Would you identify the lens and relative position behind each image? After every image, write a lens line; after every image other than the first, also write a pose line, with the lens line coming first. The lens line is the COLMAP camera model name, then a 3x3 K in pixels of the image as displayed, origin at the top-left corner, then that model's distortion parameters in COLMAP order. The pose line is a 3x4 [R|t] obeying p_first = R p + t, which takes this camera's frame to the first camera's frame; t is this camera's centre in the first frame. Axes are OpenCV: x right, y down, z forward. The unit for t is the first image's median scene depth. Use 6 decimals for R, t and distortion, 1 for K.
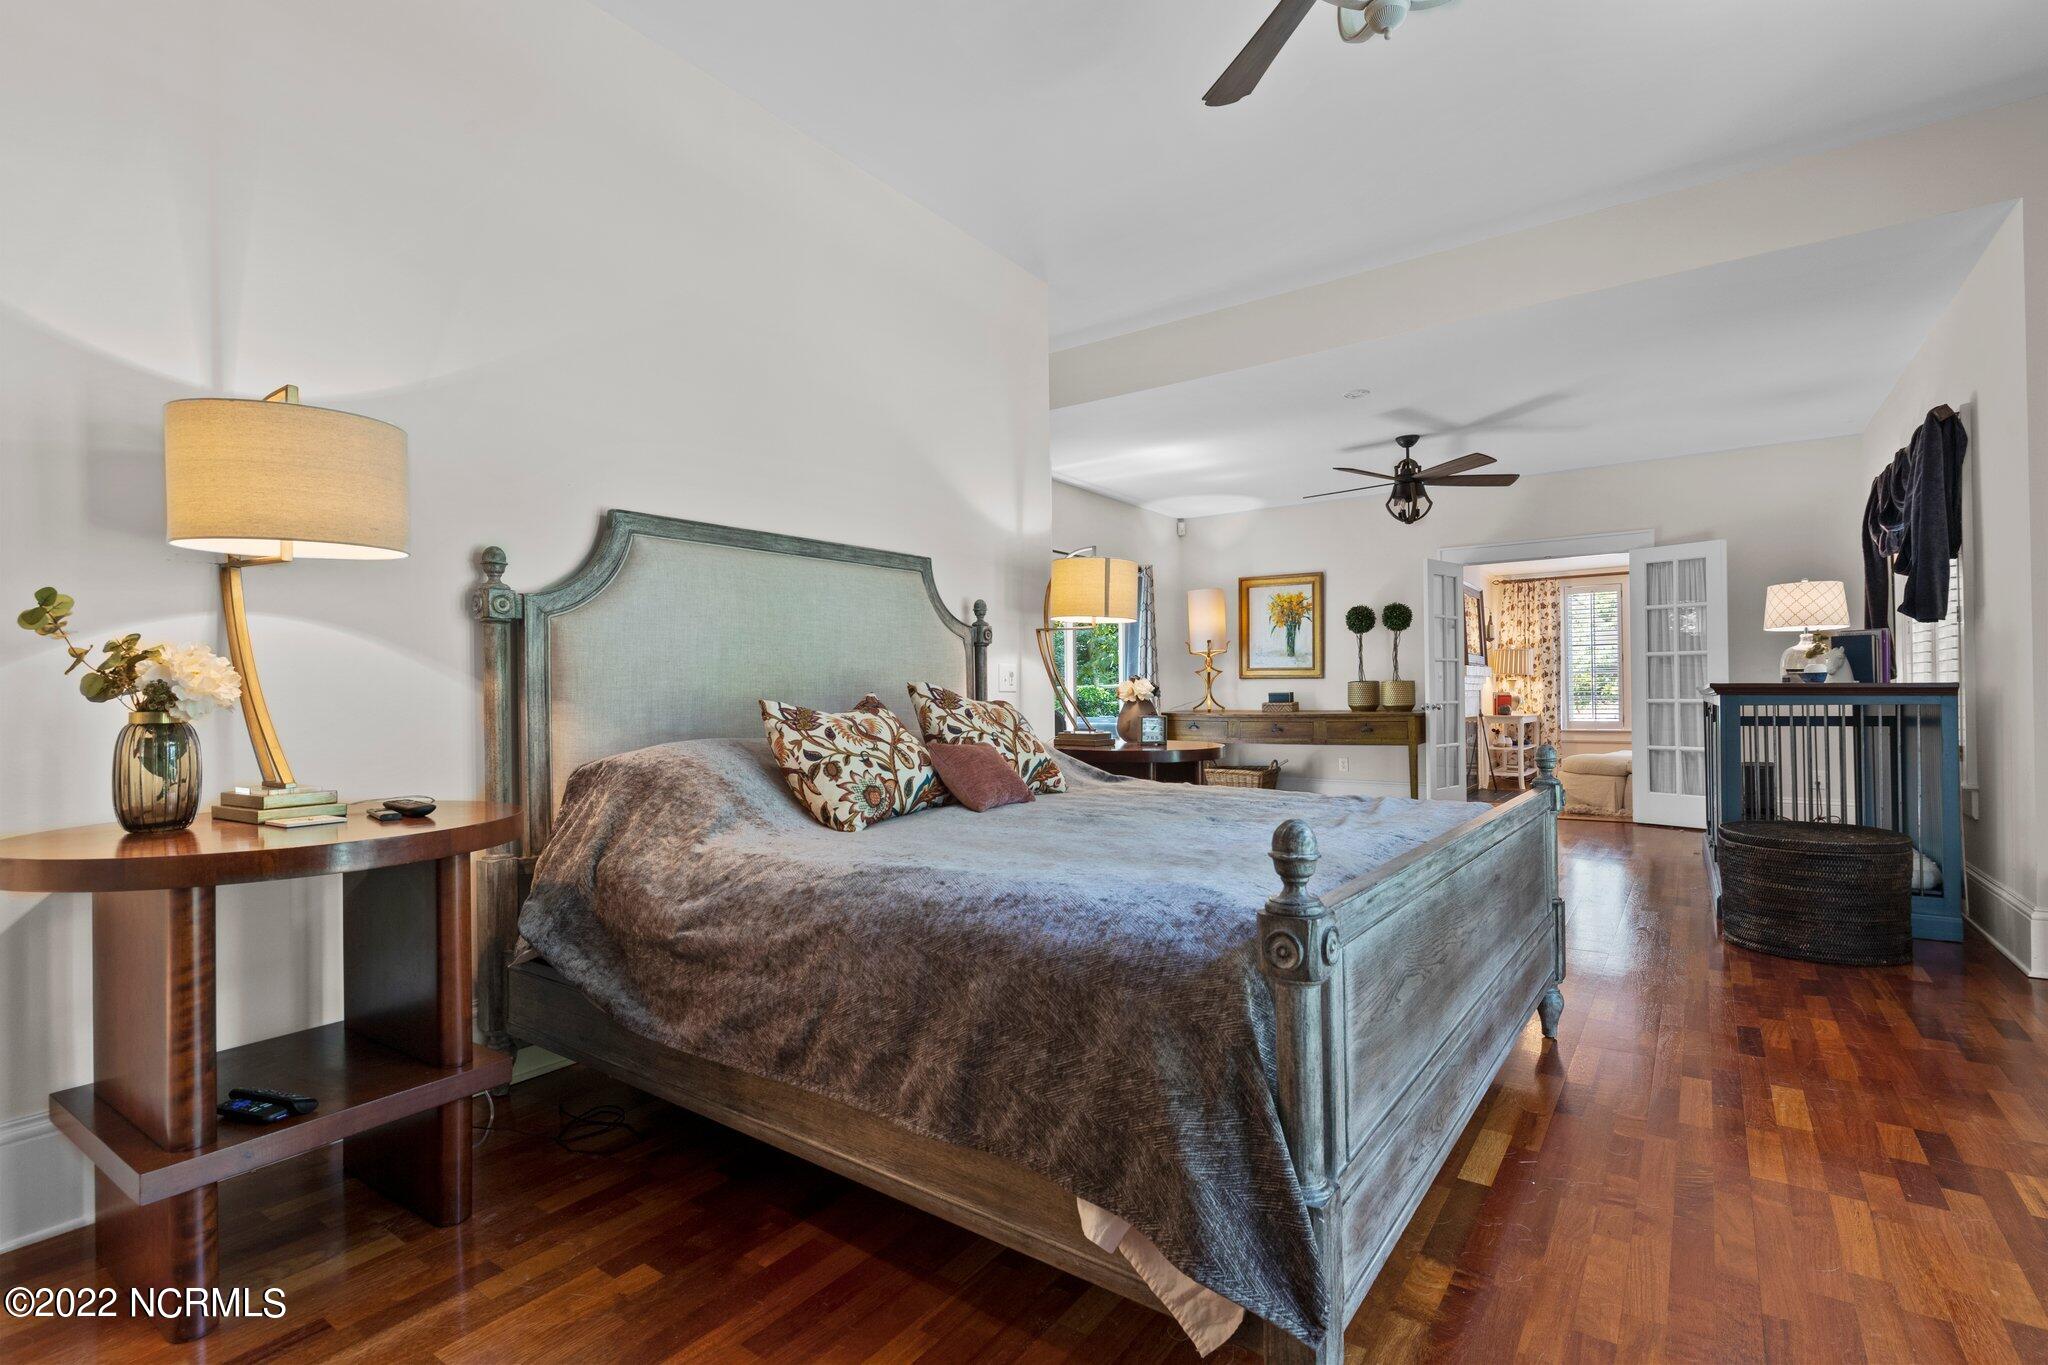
lens RADIAL K [[938.2, 0, 1021.2], [0, 938.2, 686.9], [0, 0, 1]] dist [-0.014364, -0.000203]
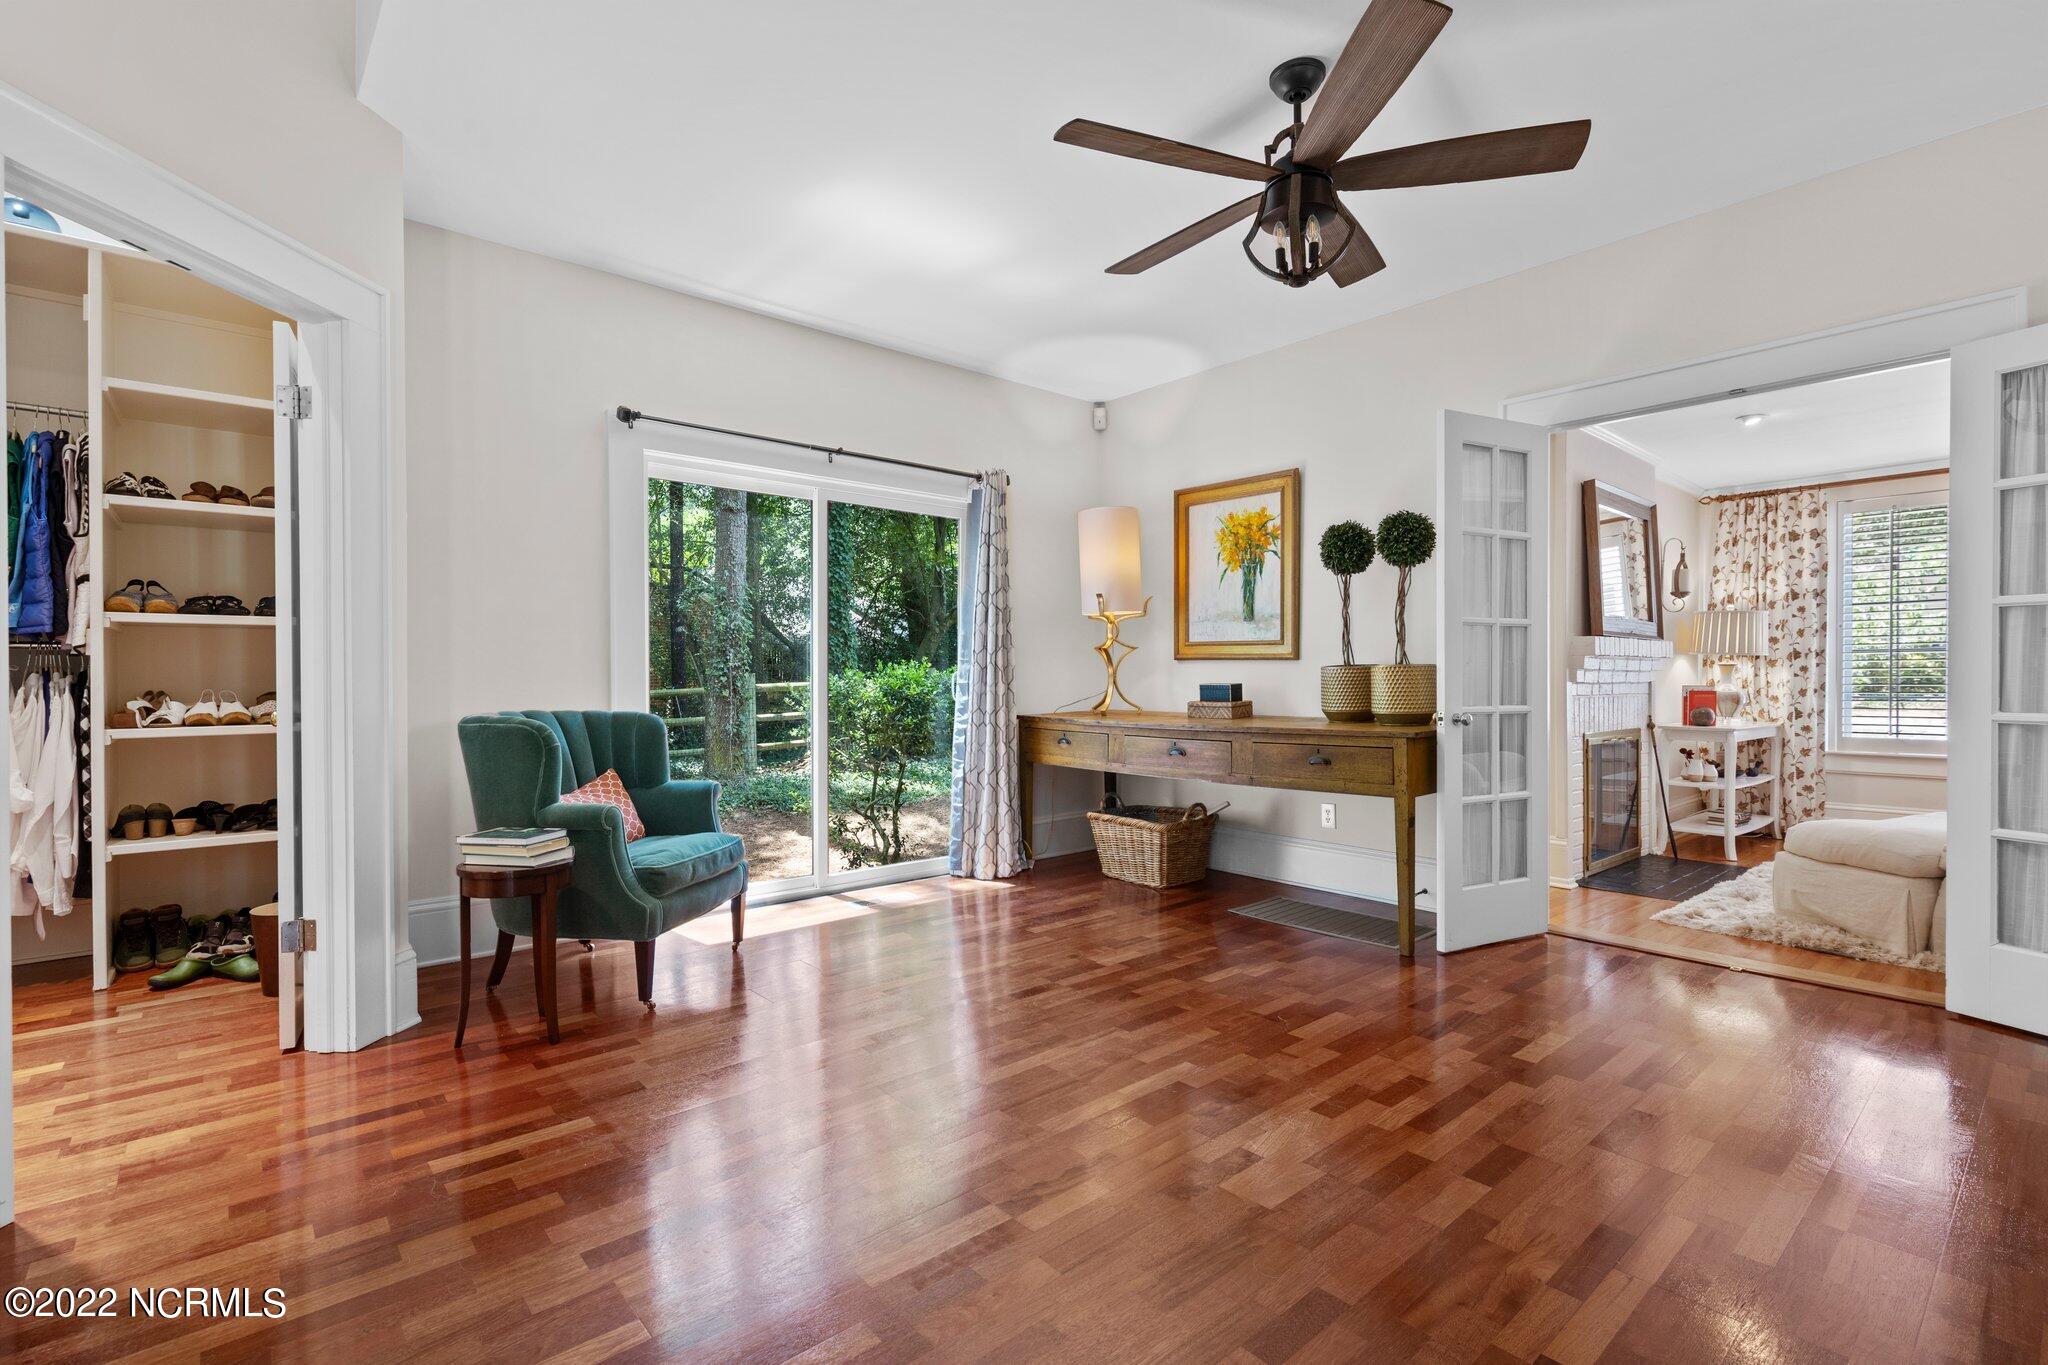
lens RADIAL K [[942.6, 0, 1025.2], [0, 942.6, 685.6], [0, 0, 1]] dist [0.002227, 0.000251]
pose [[0.975447, 0.009313, -0.220039, 0.282816], [-0.005407, 0.999817, 0.018344, -0.003058], [0.220169, -0.016704, 0.975319, 0.408423]]
